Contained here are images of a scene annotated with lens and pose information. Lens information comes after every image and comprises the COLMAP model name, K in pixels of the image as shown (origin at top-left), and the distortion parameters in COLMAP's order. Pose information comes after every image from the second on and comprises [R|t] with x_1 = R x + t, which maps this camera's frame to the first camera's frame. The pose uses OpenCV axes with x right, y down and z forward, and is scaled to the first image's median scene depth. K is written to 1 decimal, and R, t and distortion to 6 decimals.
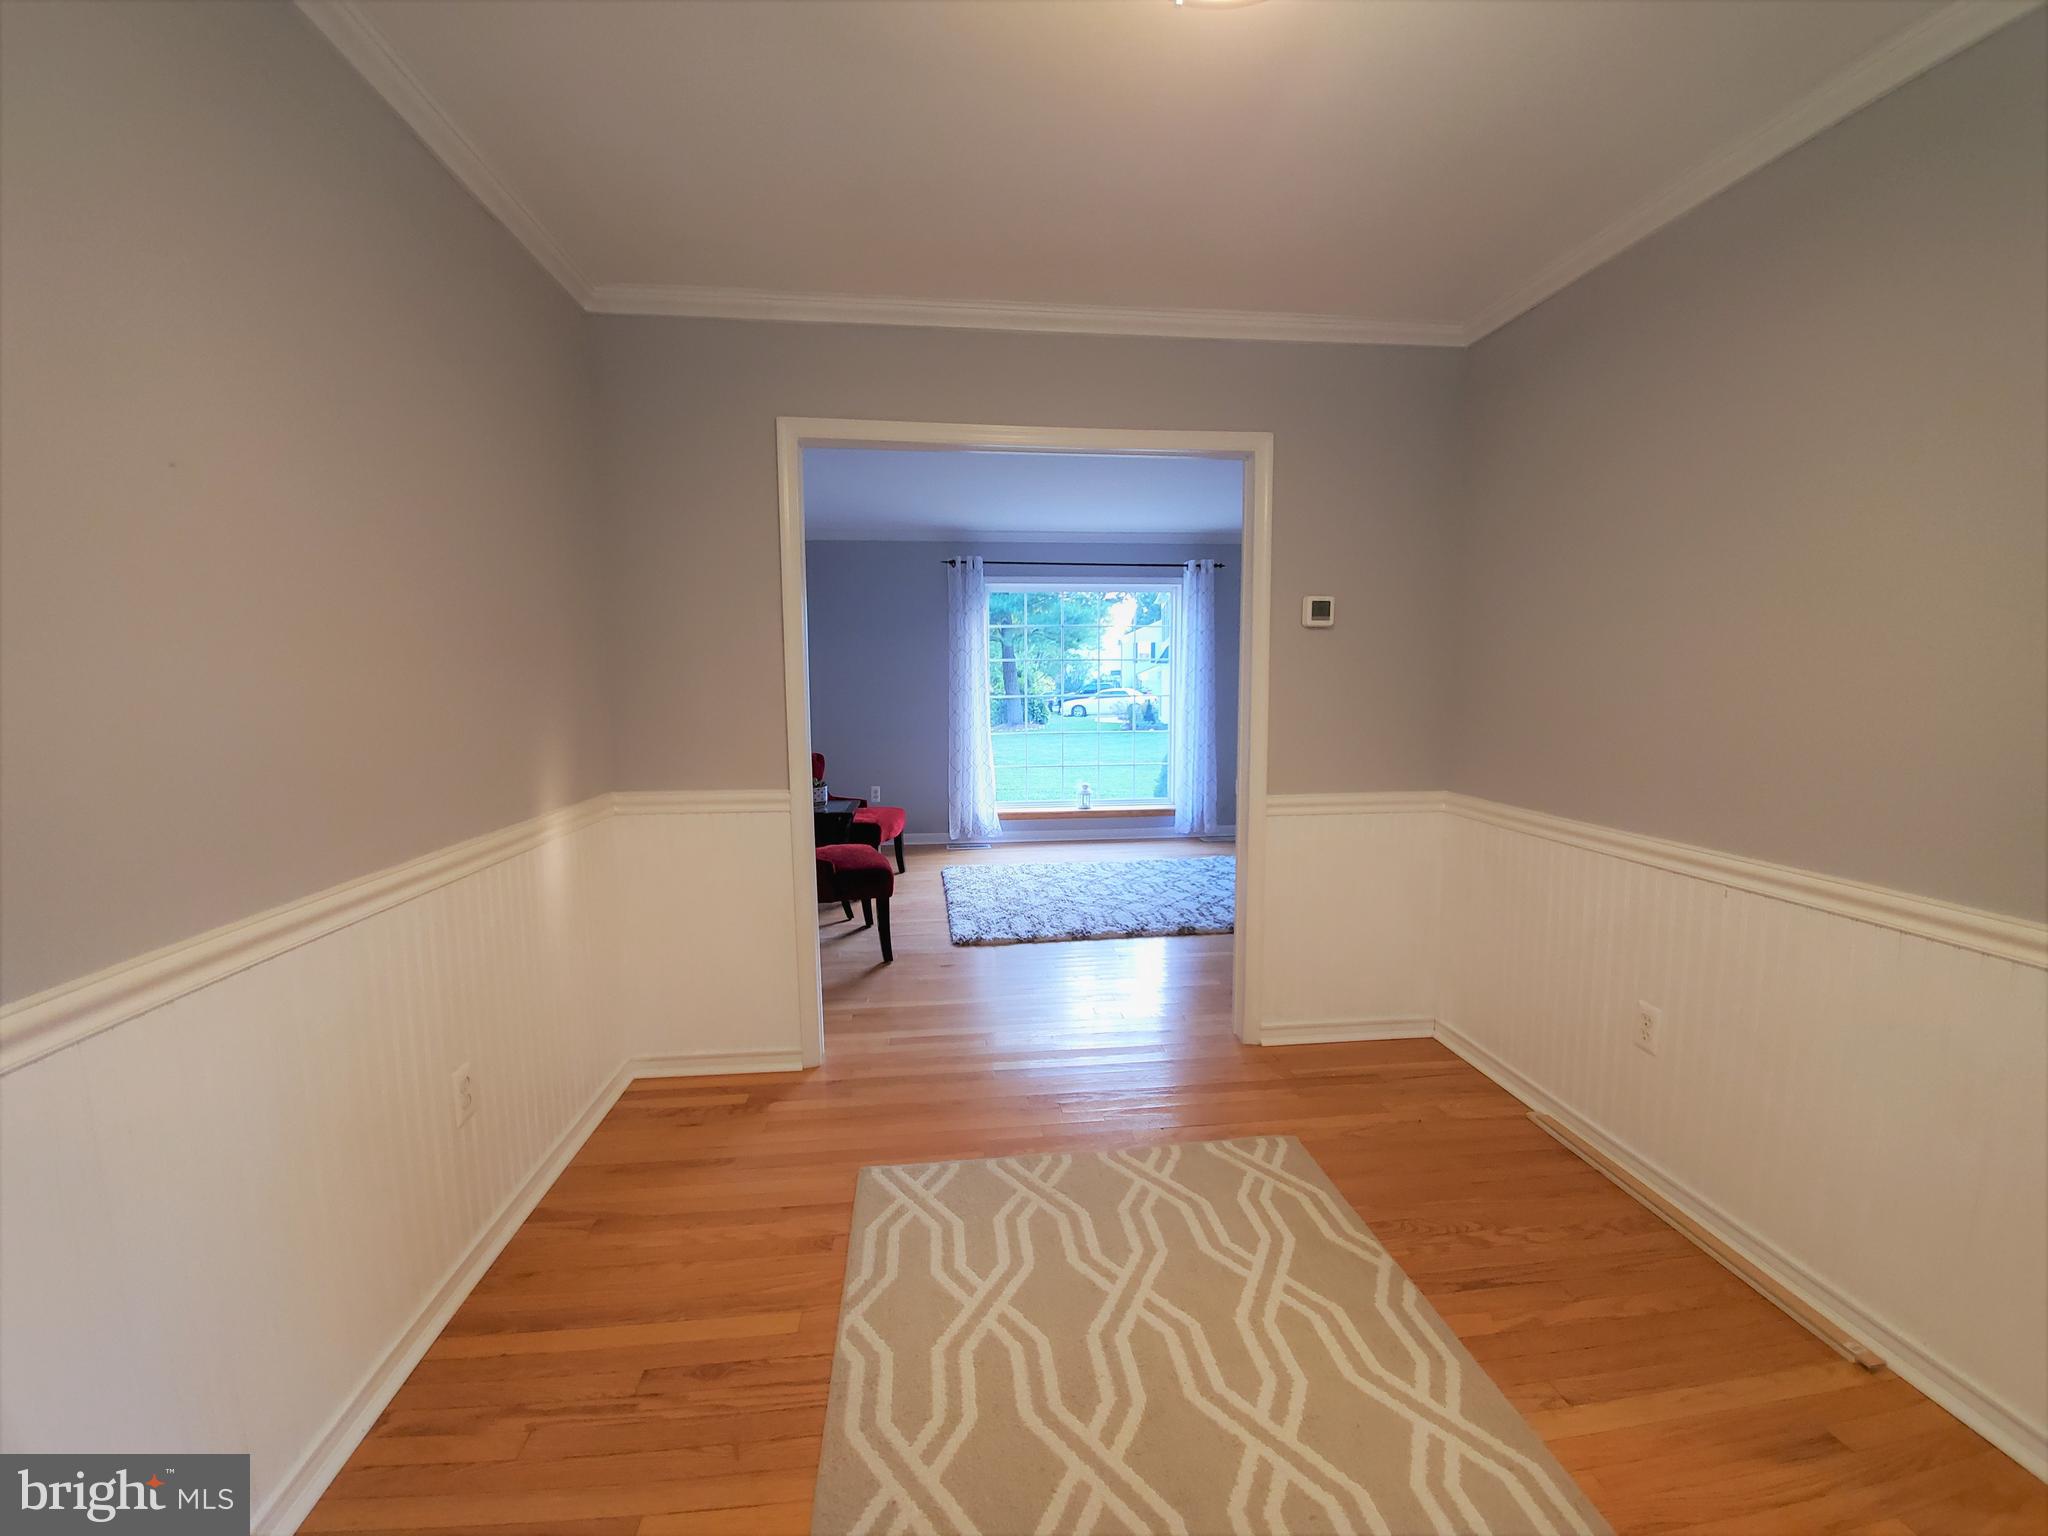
lens RADIAL K [[827.8, 0, 1025.0], [0, 827.8, 775.4], [0, 0, 1]] dist [-0.002437, 0.000012]
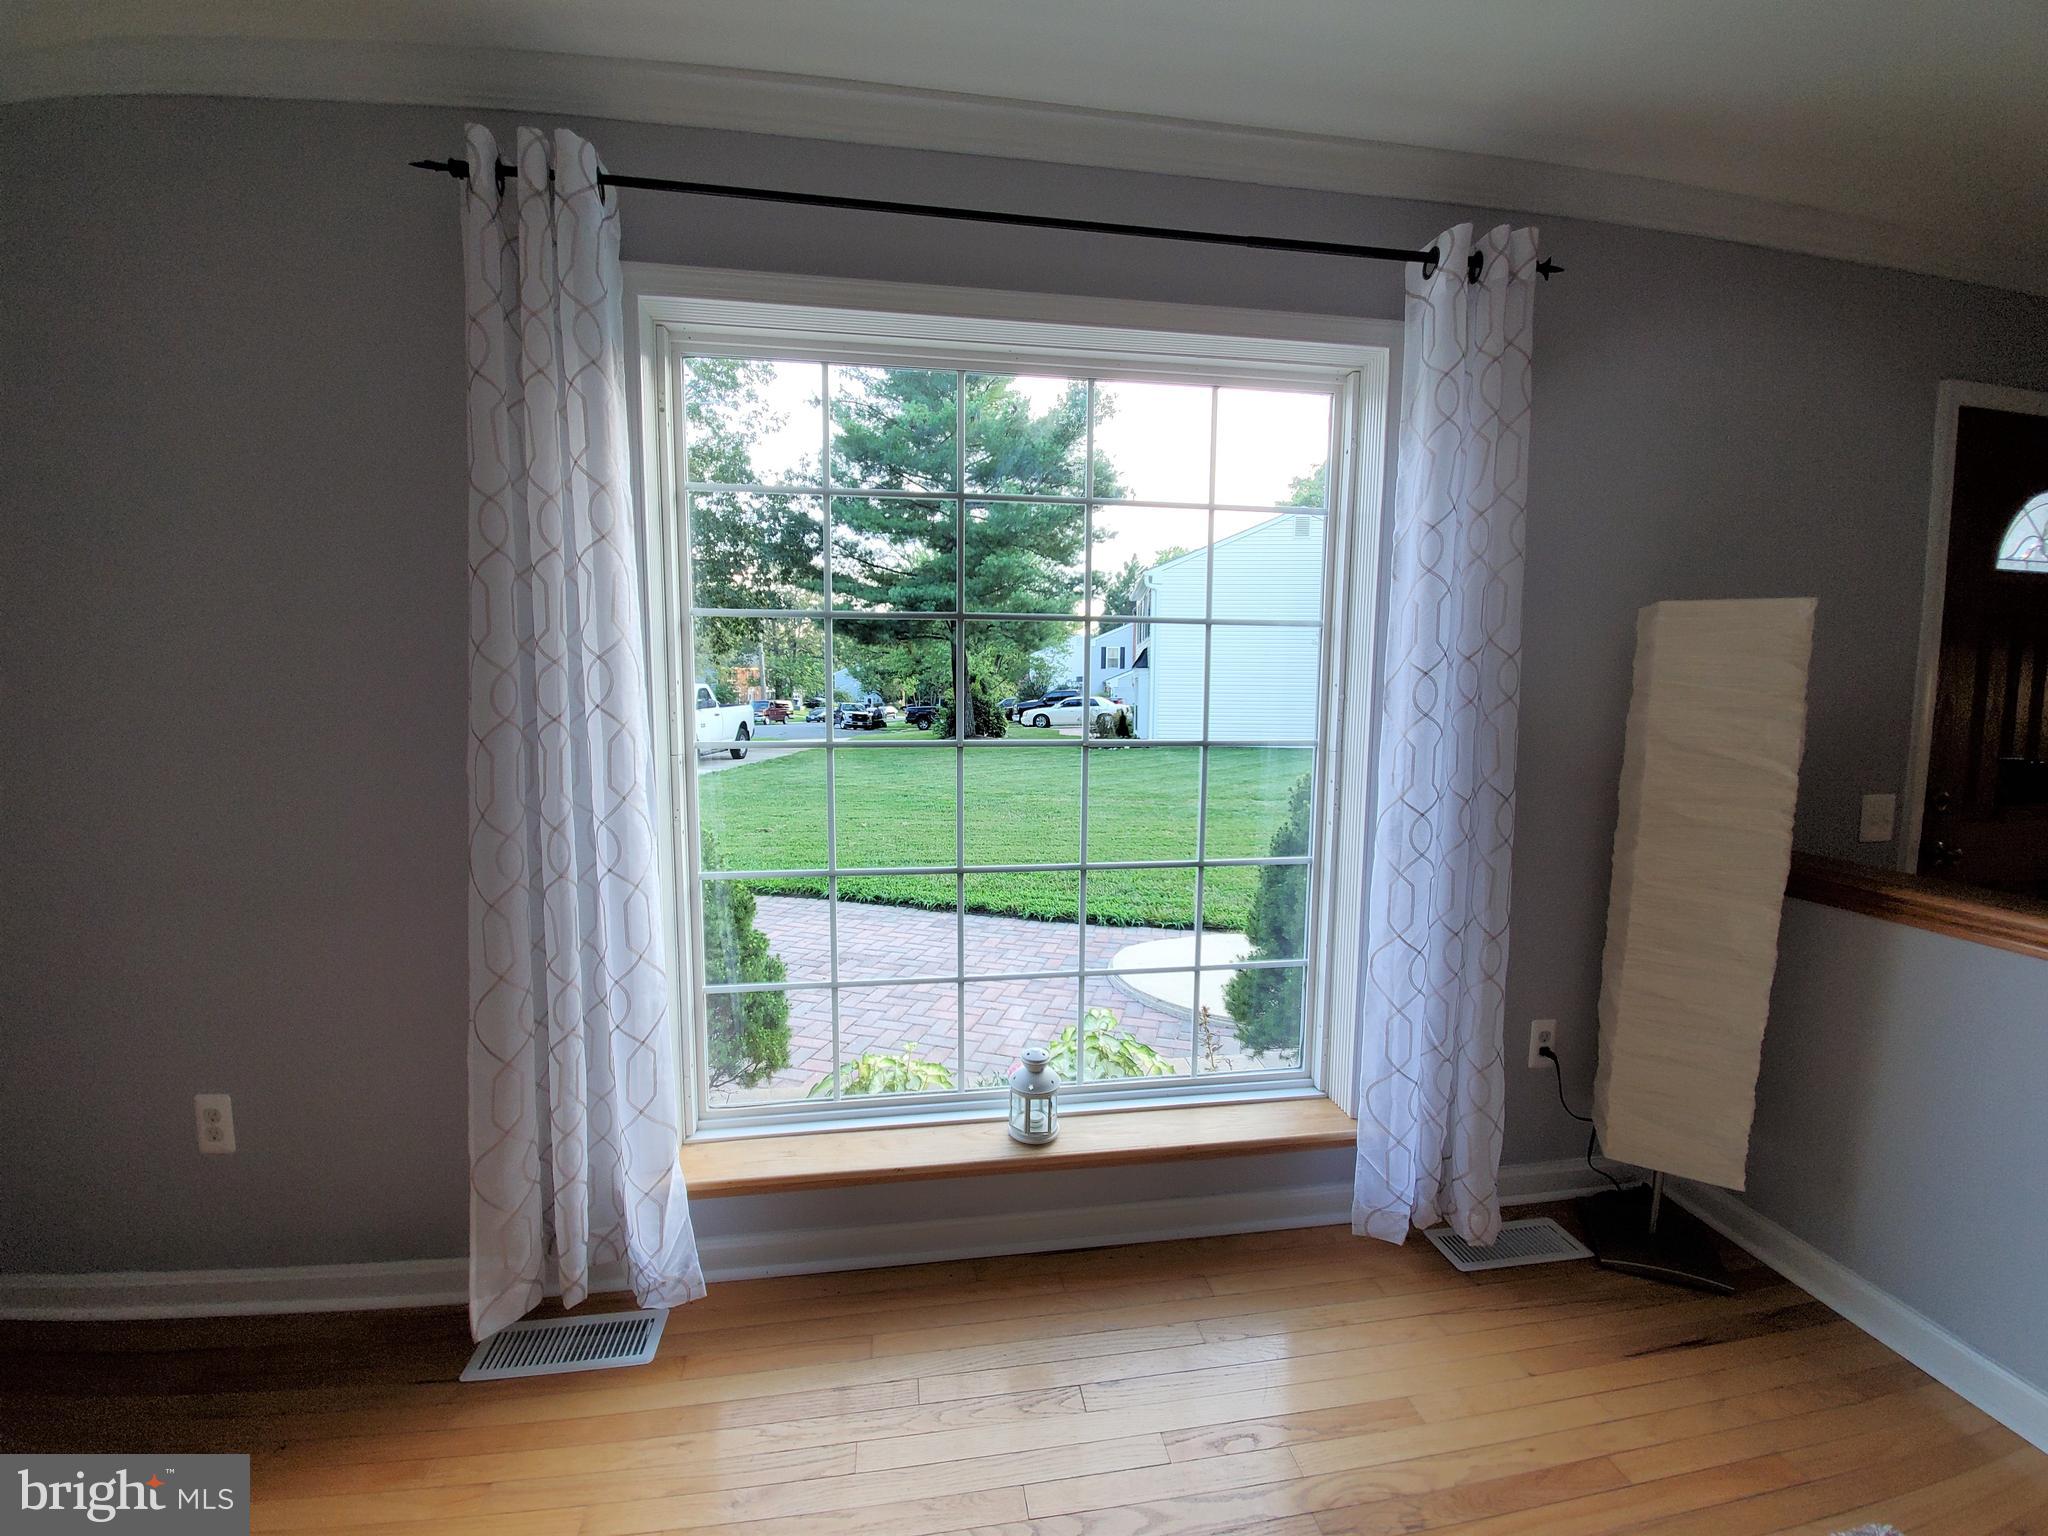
lens RADIAL K [[827.8, 0, 1007.1], [0, 827.8, 758.1], [0, 0, 1]] dist [-0.002437, 0.000012]
pose [[0.999705, 0.010159, 0.022056, 0.055977], [-0.009556, 0.999583, -0.027244, -0.084114], [-0.022323, 0.027025, 0.999385, 0.720632]]
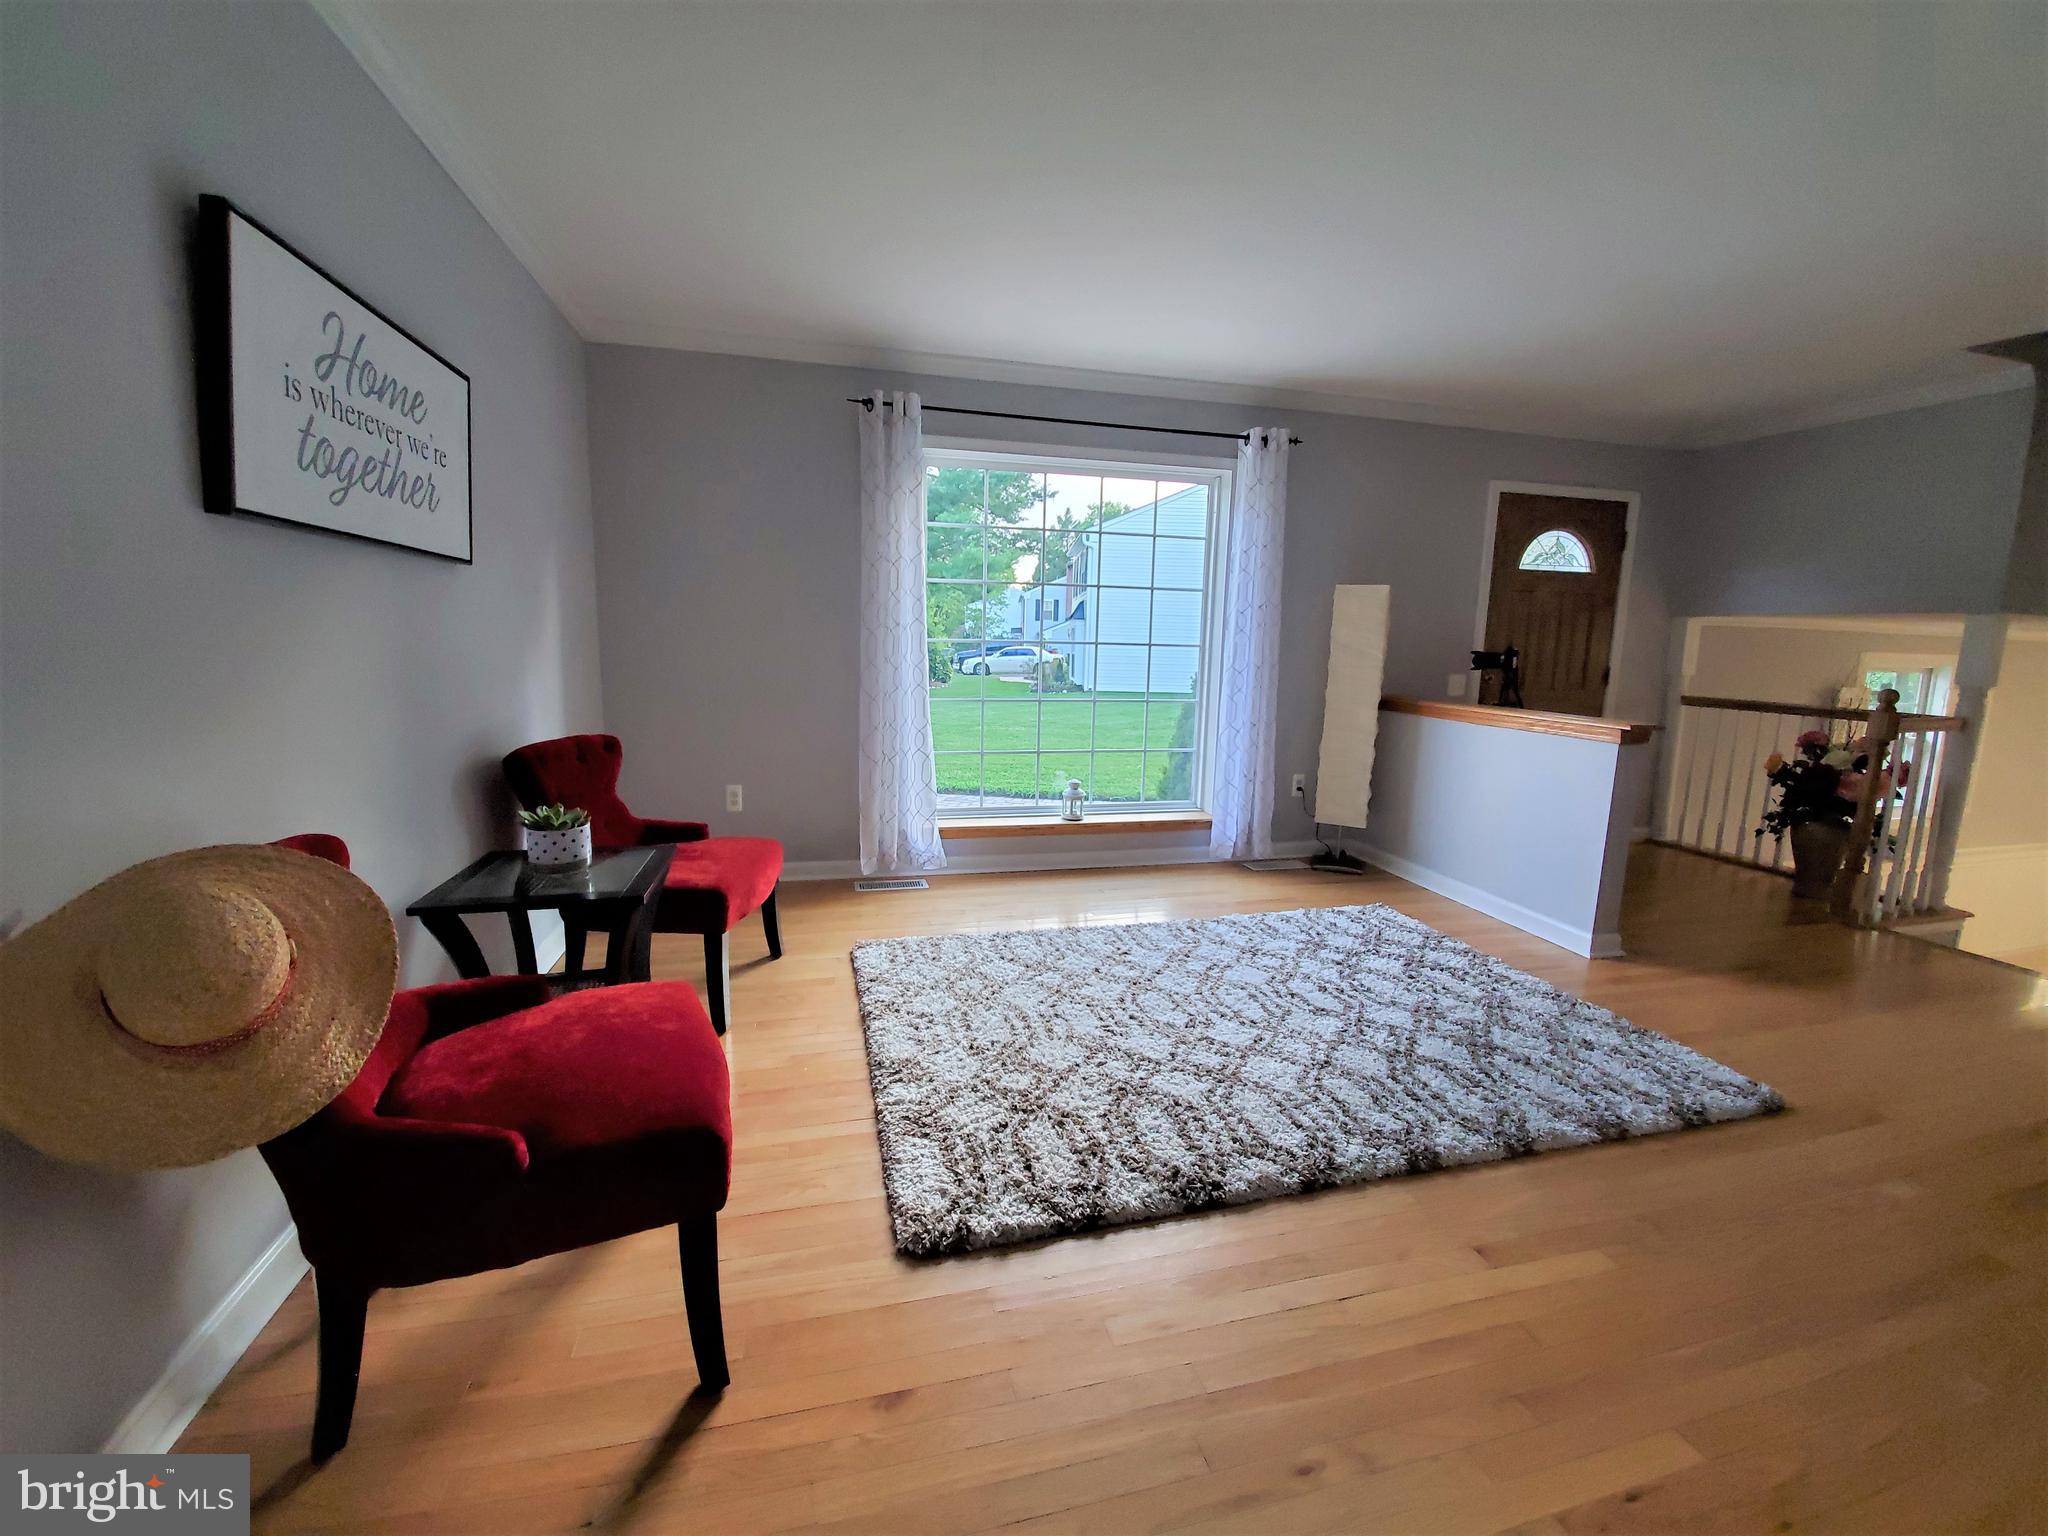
lens RADIAL K [[827.8, 0, 1023.8], [0, 827.8, 765.1], [0, 0, 1]] dist [-0.002437, 0.000012]
pose [[0.991740, 0.007427, 0.128051, -0.048780], [-0.012217, 0.999253, 0.036662, -0.025378], [-0.127683, -0.037924, 0.991090, 0.376729]]
